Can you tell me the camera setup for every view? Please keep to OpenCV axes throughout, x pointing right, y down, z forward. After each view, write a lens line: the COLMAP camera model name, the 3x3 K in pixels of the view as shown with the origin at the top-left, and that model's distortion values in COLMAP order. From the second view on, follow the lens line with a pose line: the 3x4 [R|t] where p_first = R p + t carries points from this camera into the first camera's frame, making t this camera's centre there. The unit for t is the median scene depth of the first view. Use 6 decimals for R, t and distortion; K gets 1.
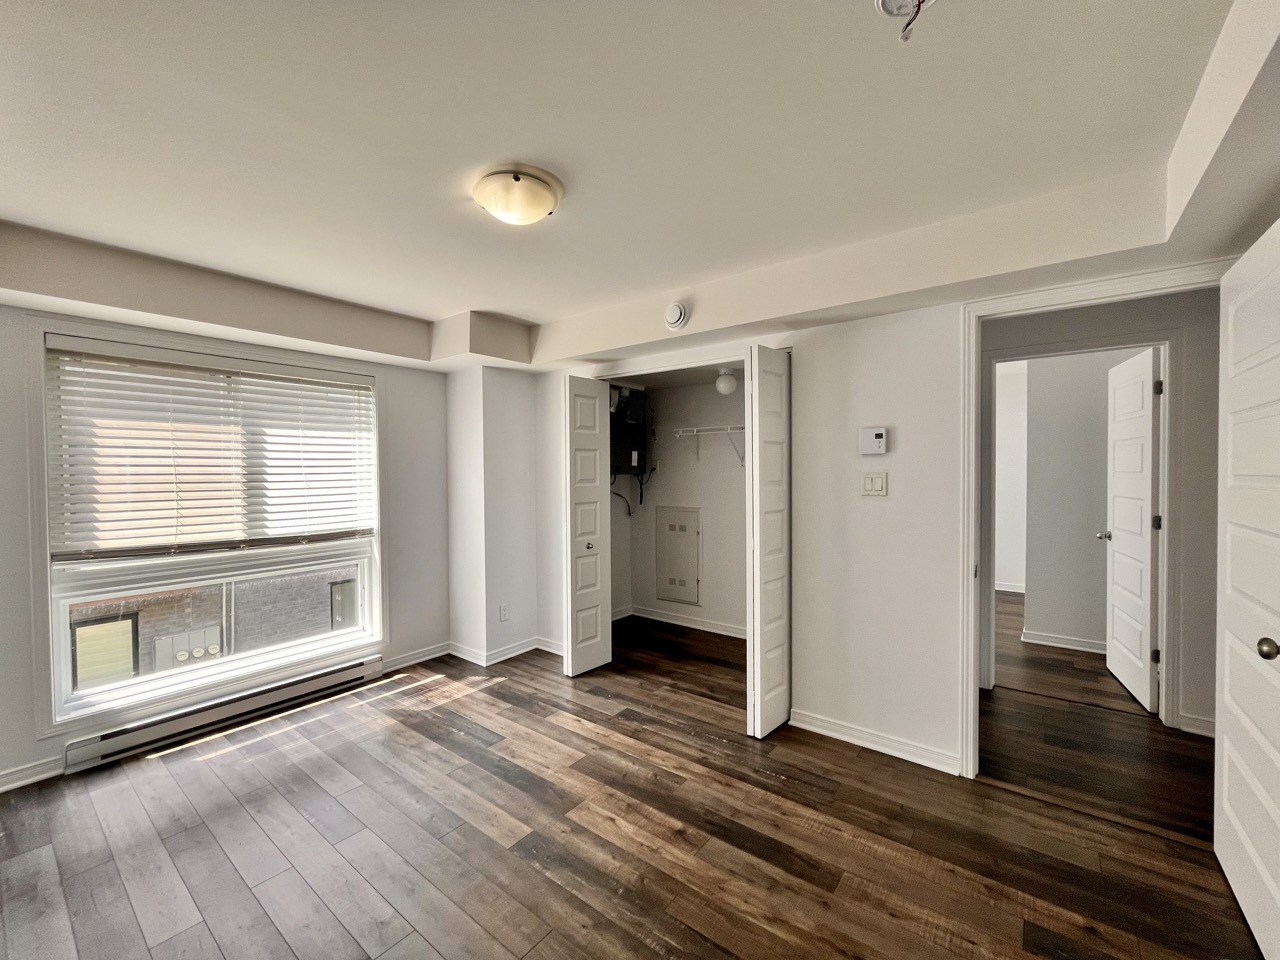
lens RADIAL K [[521.7, 0, 642.0], [0, 521.7, 478.8], [0, 0, 1]] dist [-0.001369, 0.000413]
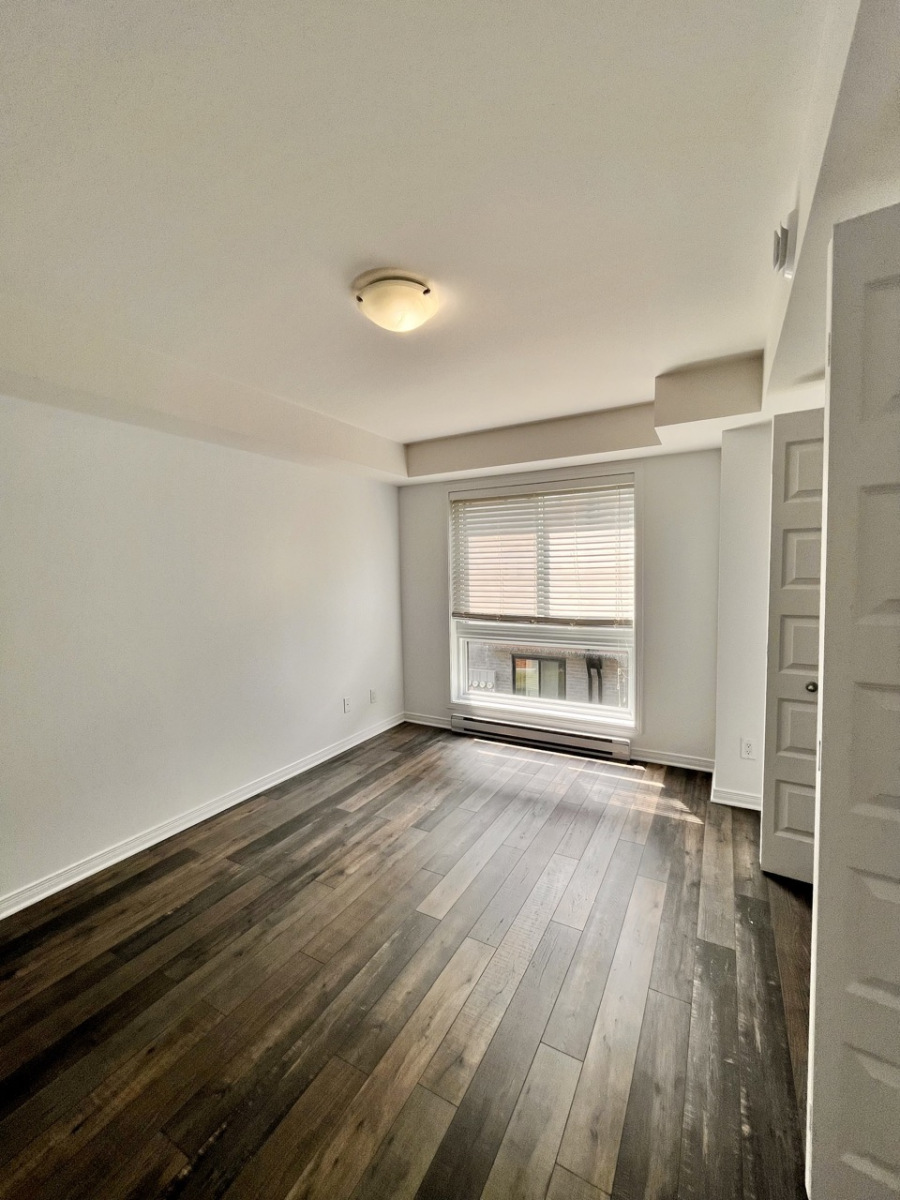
lens RADIAL K [[489.1, 0, 450.1], [0, 489.1, 602.4], [0, 0, 1]] dist [-0.001369, 0.000413]
pose [[0.141381, 0.072647, -0.987286, 0.479319], [0.001628, 0.997285, 0.073616, -0.015931], [0.989954, -0.012015, 0.140879, 0.605358]]
